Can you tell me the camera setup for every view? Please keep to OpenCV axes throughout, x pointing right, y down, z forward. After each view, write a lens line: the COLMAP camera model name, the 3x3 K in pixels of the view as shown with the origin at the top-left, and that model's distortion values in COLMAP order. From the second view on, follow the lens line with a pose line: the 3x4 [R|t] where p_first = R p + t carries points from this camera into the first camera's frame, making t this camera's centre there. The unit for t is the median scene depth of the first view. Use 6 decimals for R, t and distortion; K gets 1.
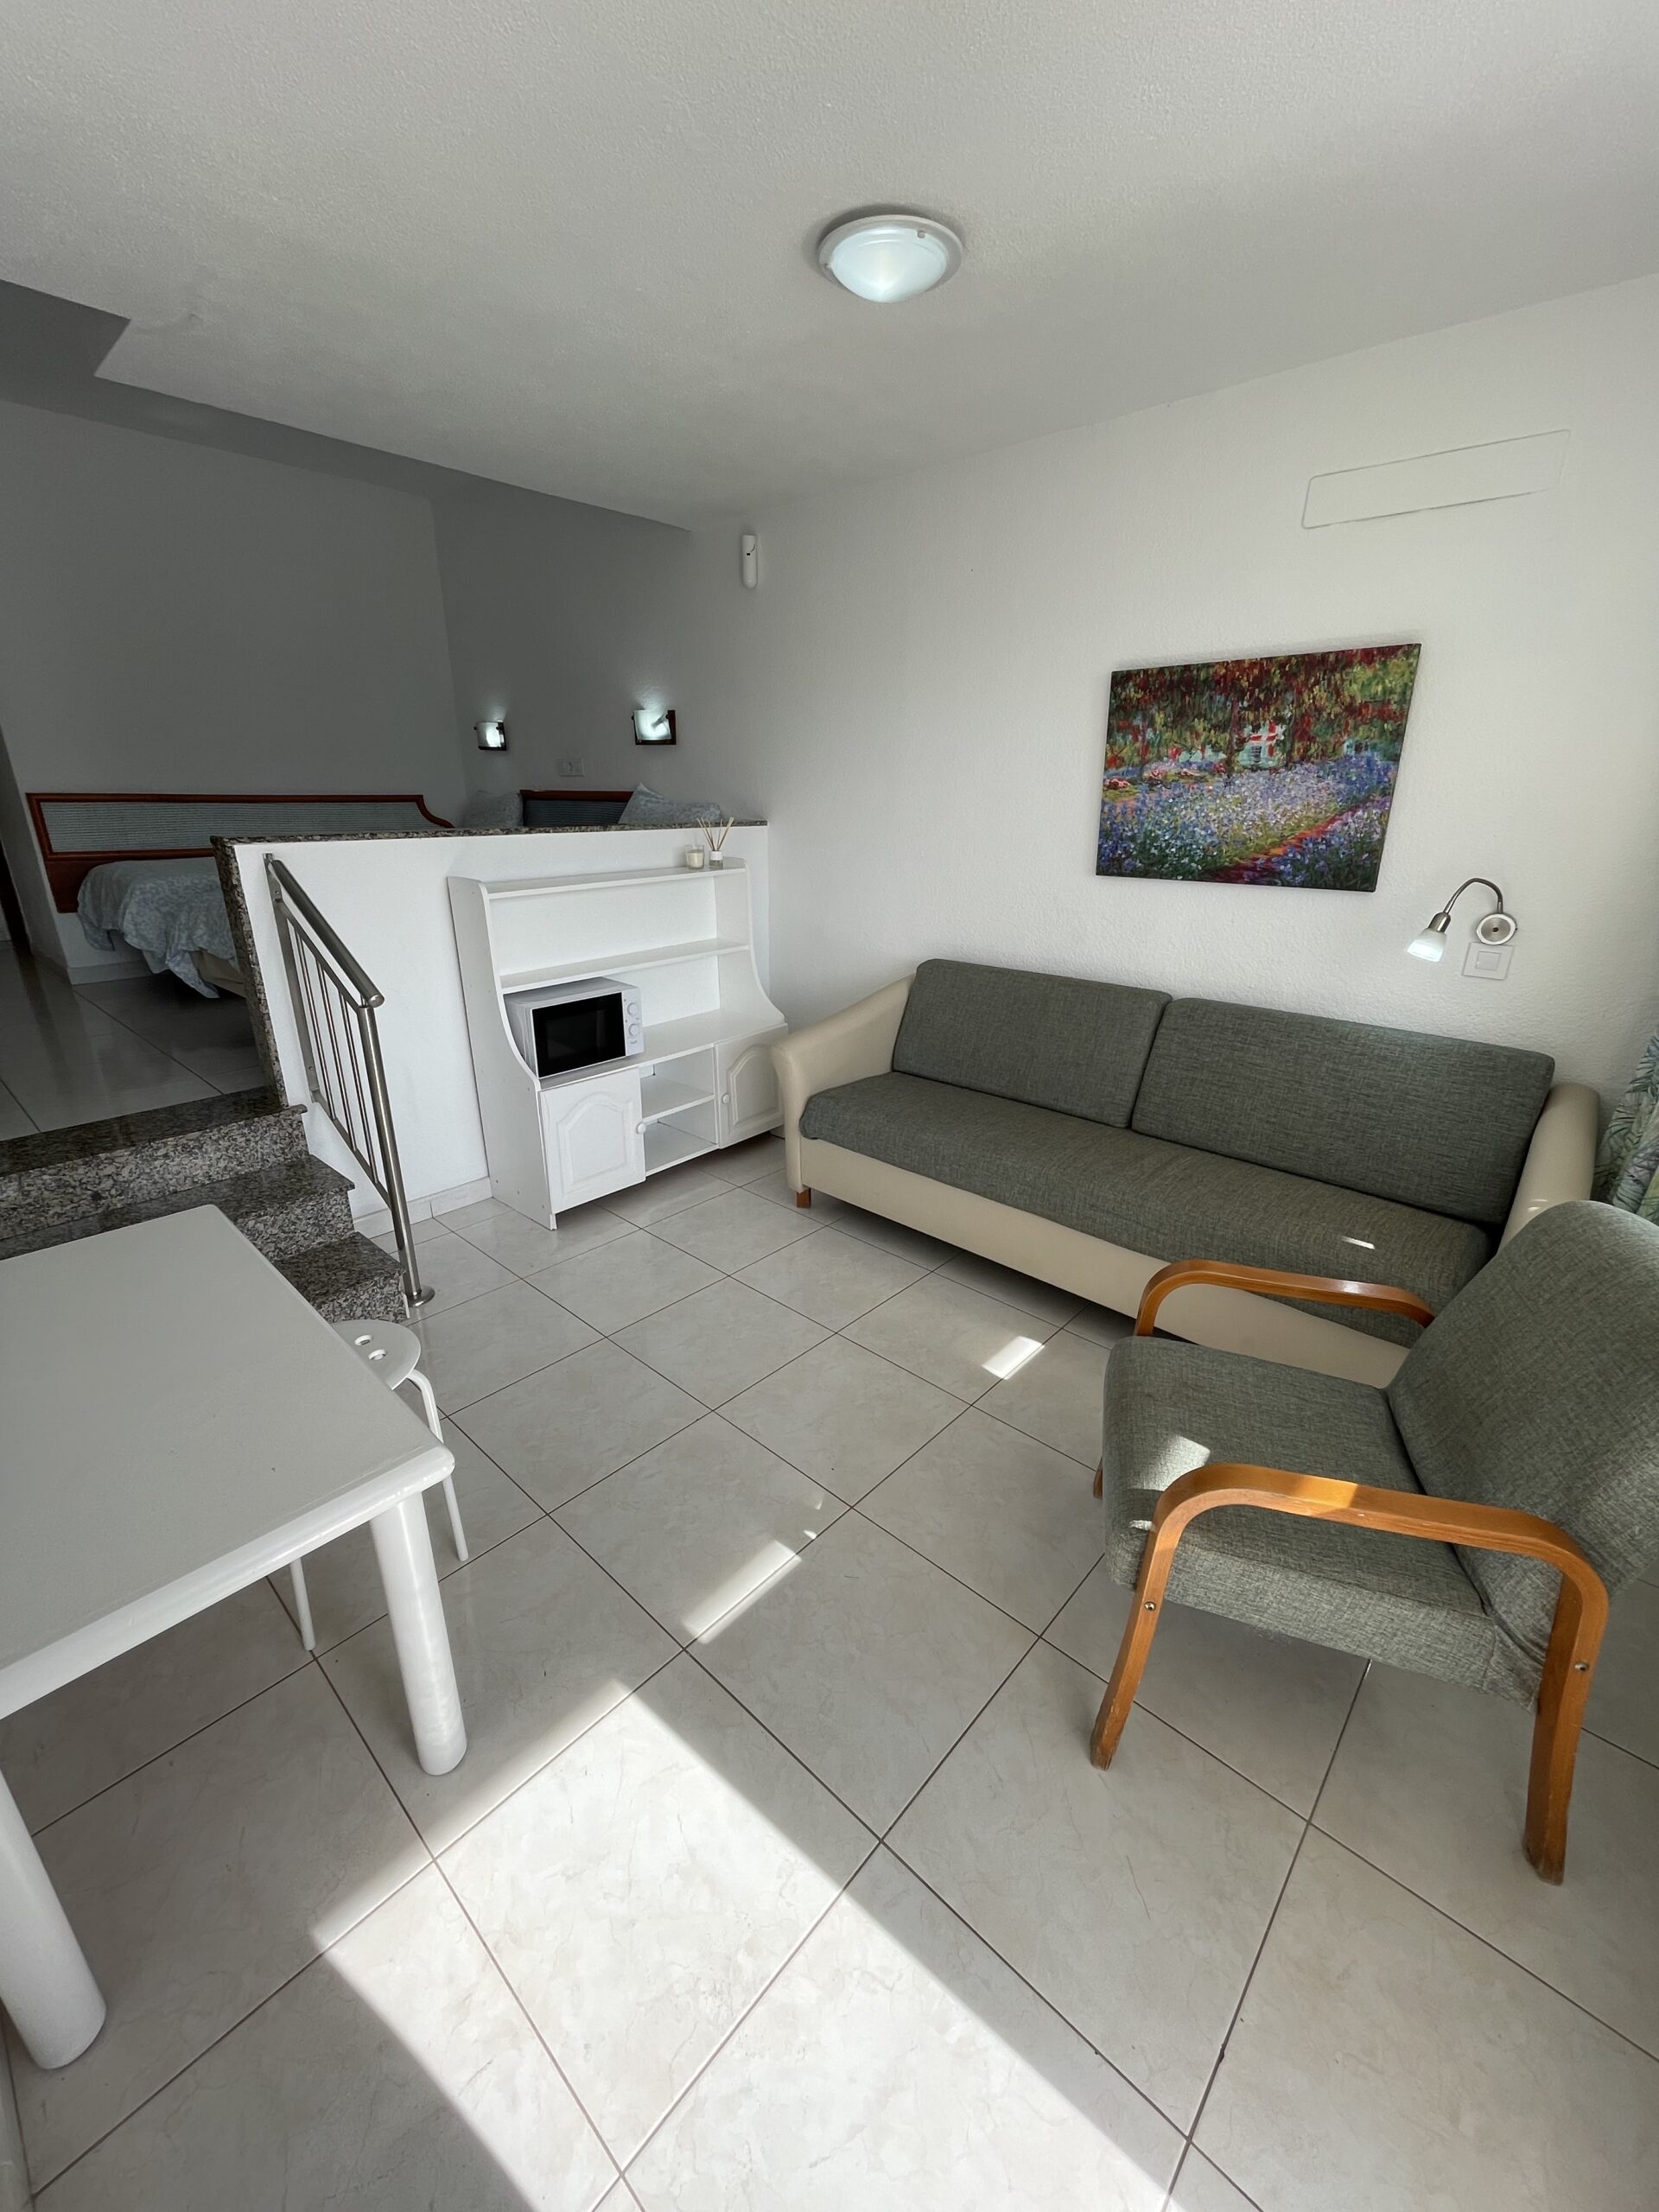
lens RADIAL K [[890.1, 0, 829.8], [0, 890.1, 1103.4], [0, 0, 1]] dist [-0.001920, -0.000273]
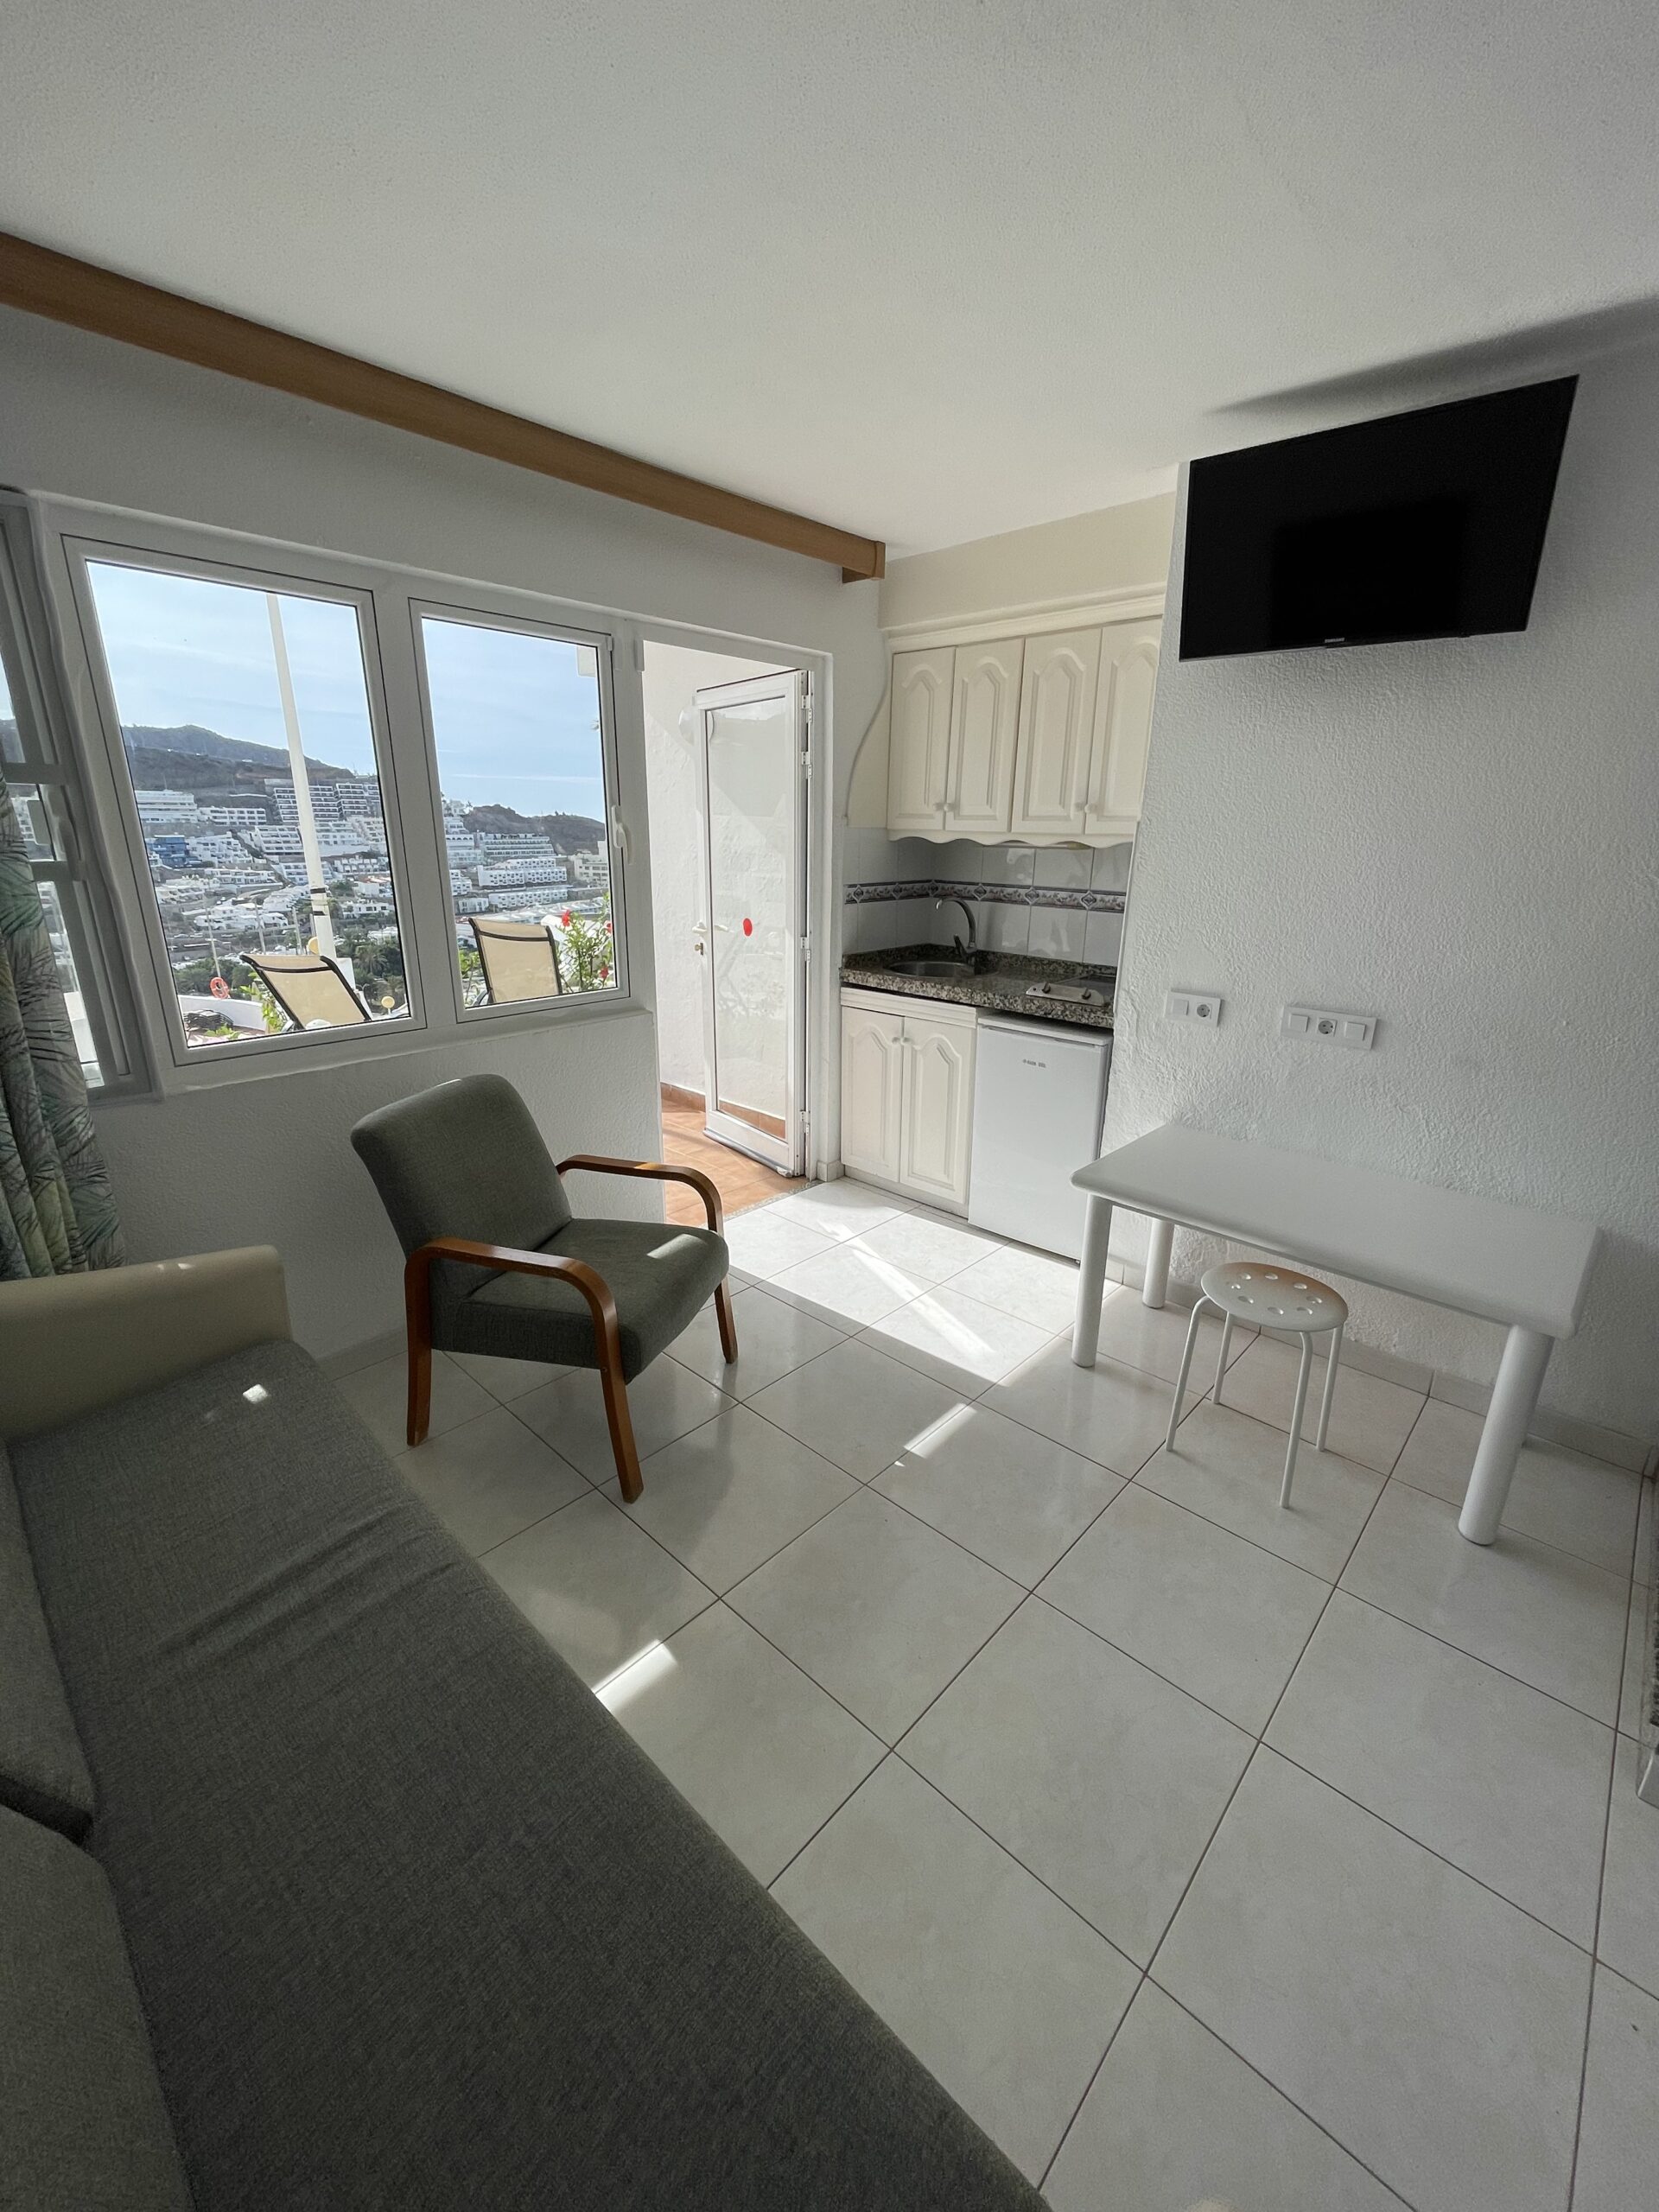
lens RADIAL K [[891.5, 0, 827.9], [0, 891.5, 1103.2], [0, 0, 1]] dist [-0.001178, 0.000215]
pose [[-0.999731, -0.022344, 0.006193, 0.054238], [-0.014090, 0.797571, 0.603060, -0.433036], [-0.018414, 0.602811, -0.797672, 1.146824]]
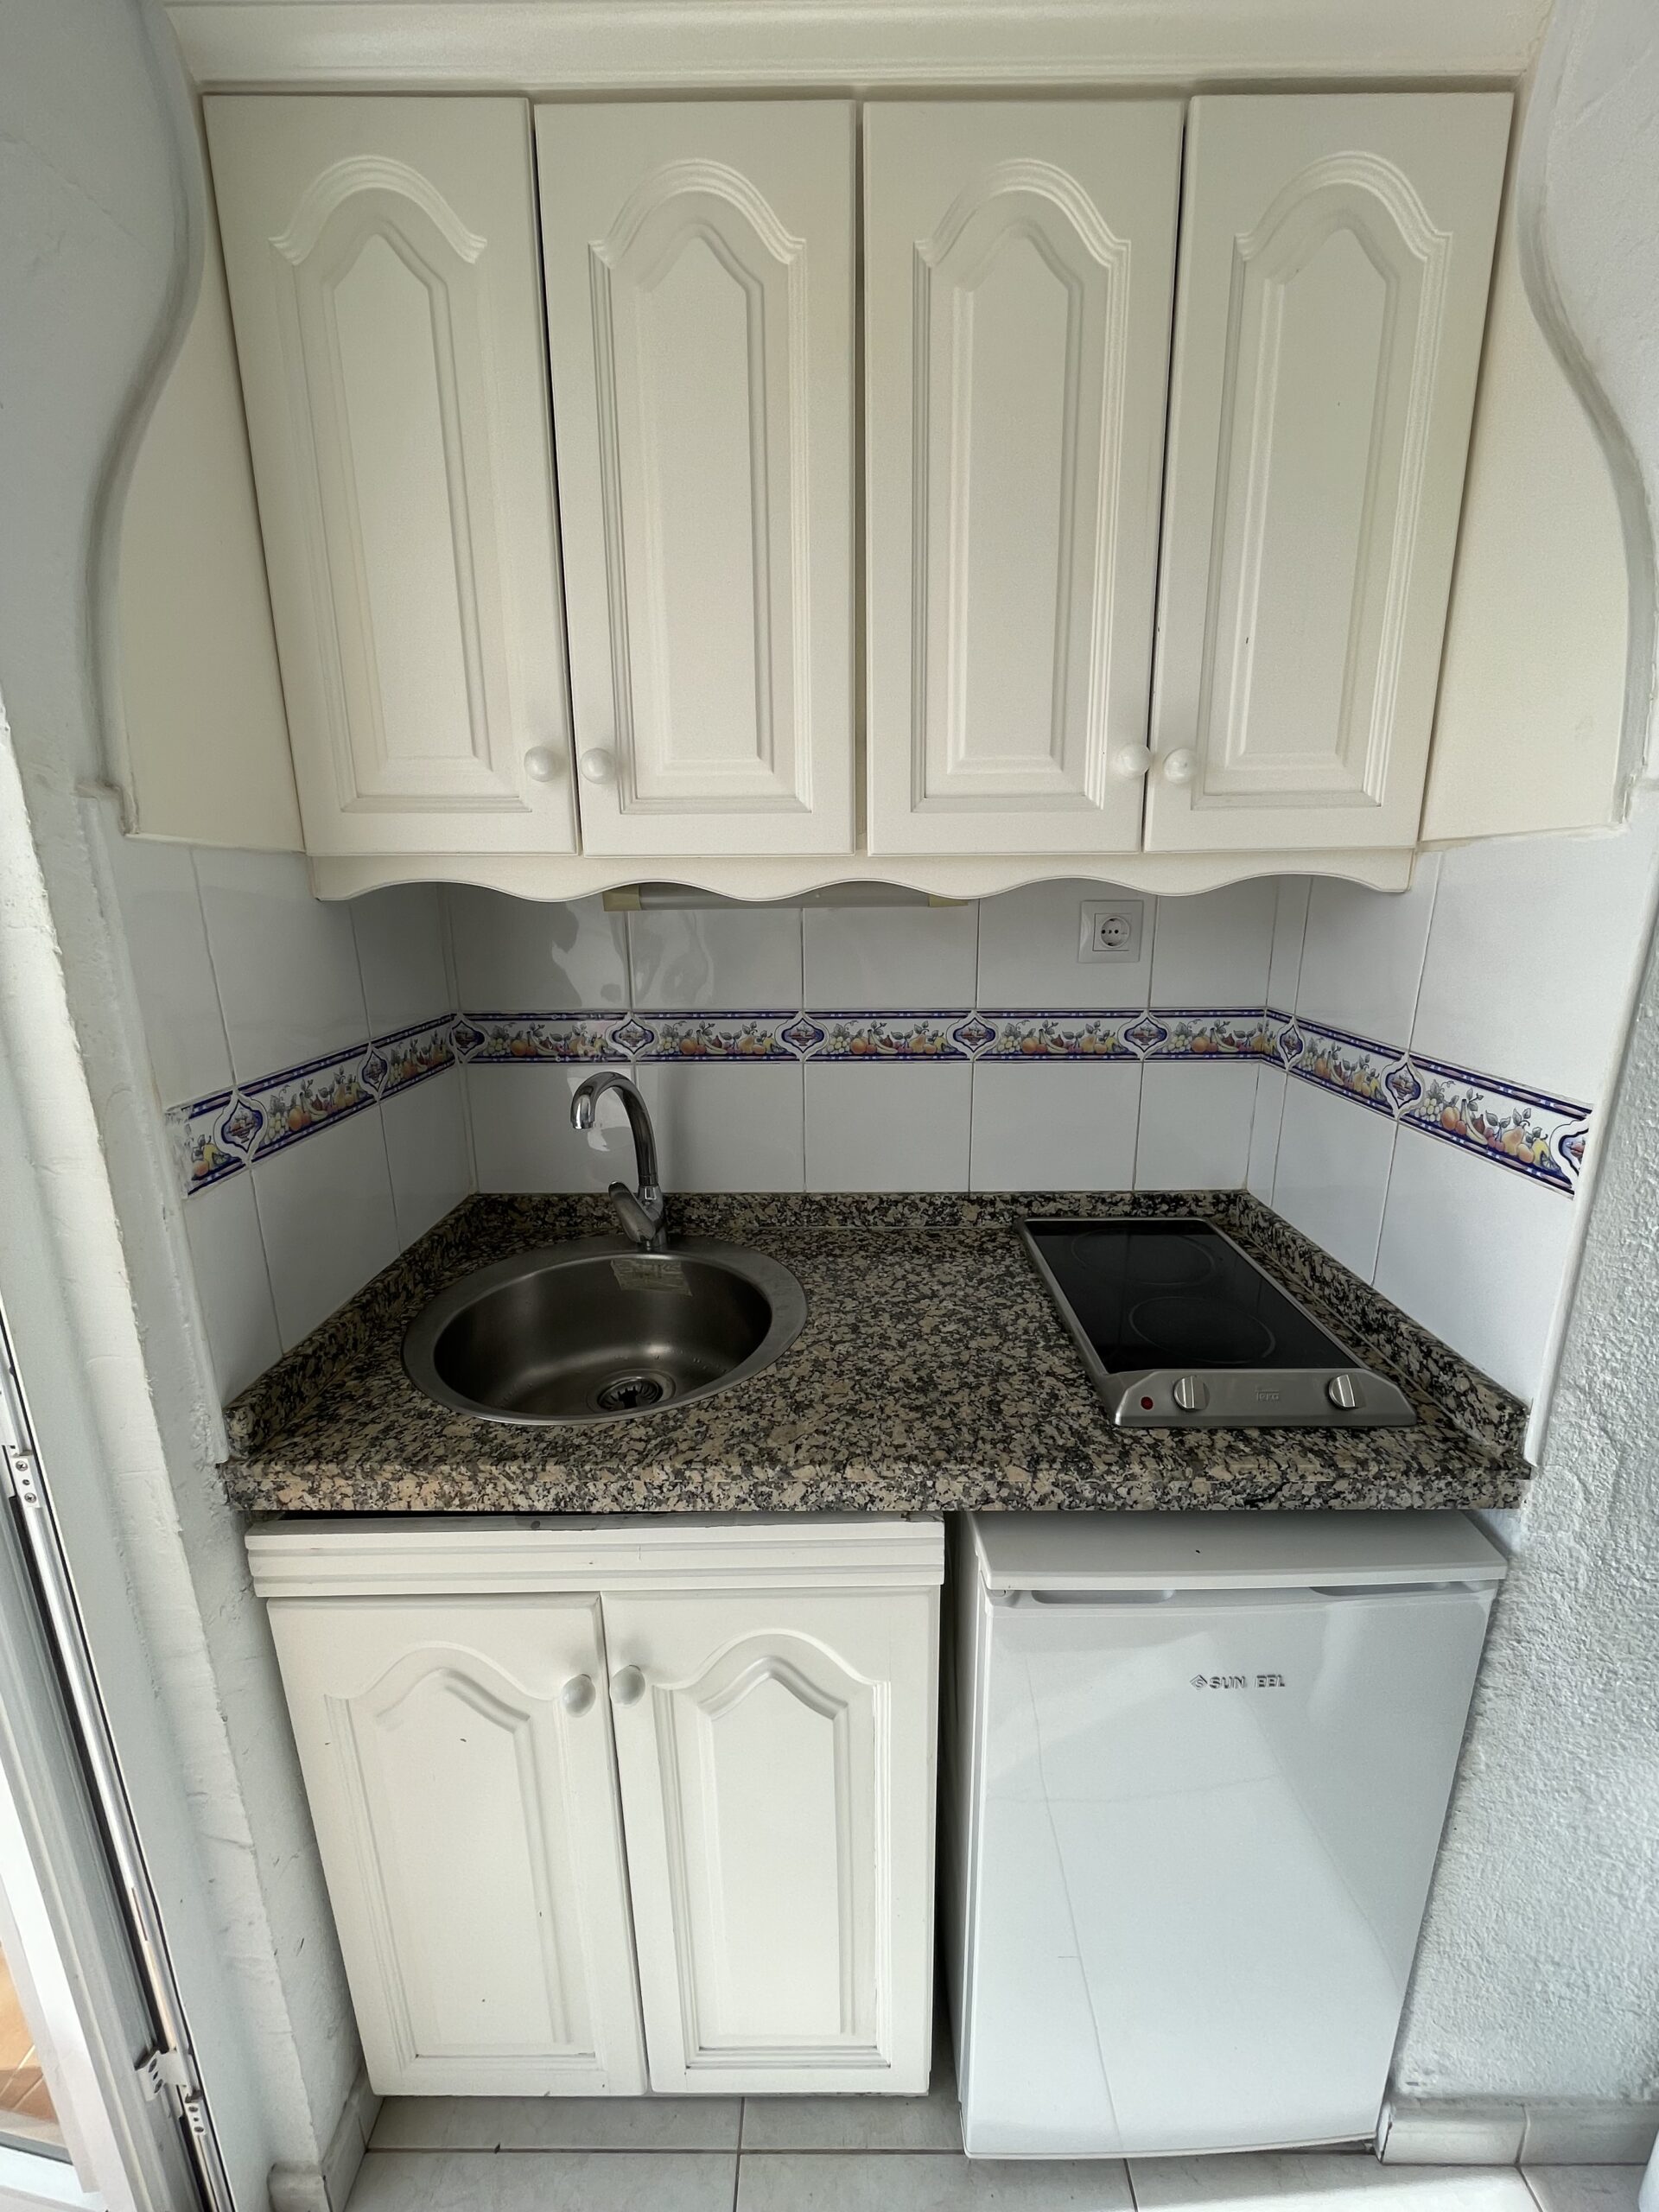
lens RADIAL K [[891.0, 0, 831.2], [0, 891.0, 1104.1], [0, 0, 1]] dist [-0.000868, 0.000154]
pose [[-0.740695, 0.163544, -0.651632, 0.073157], [-0.222246, 0.855668, 0.467374, -0.066256], [0.634017, 0.491004, -0.597442, 0.175483]]
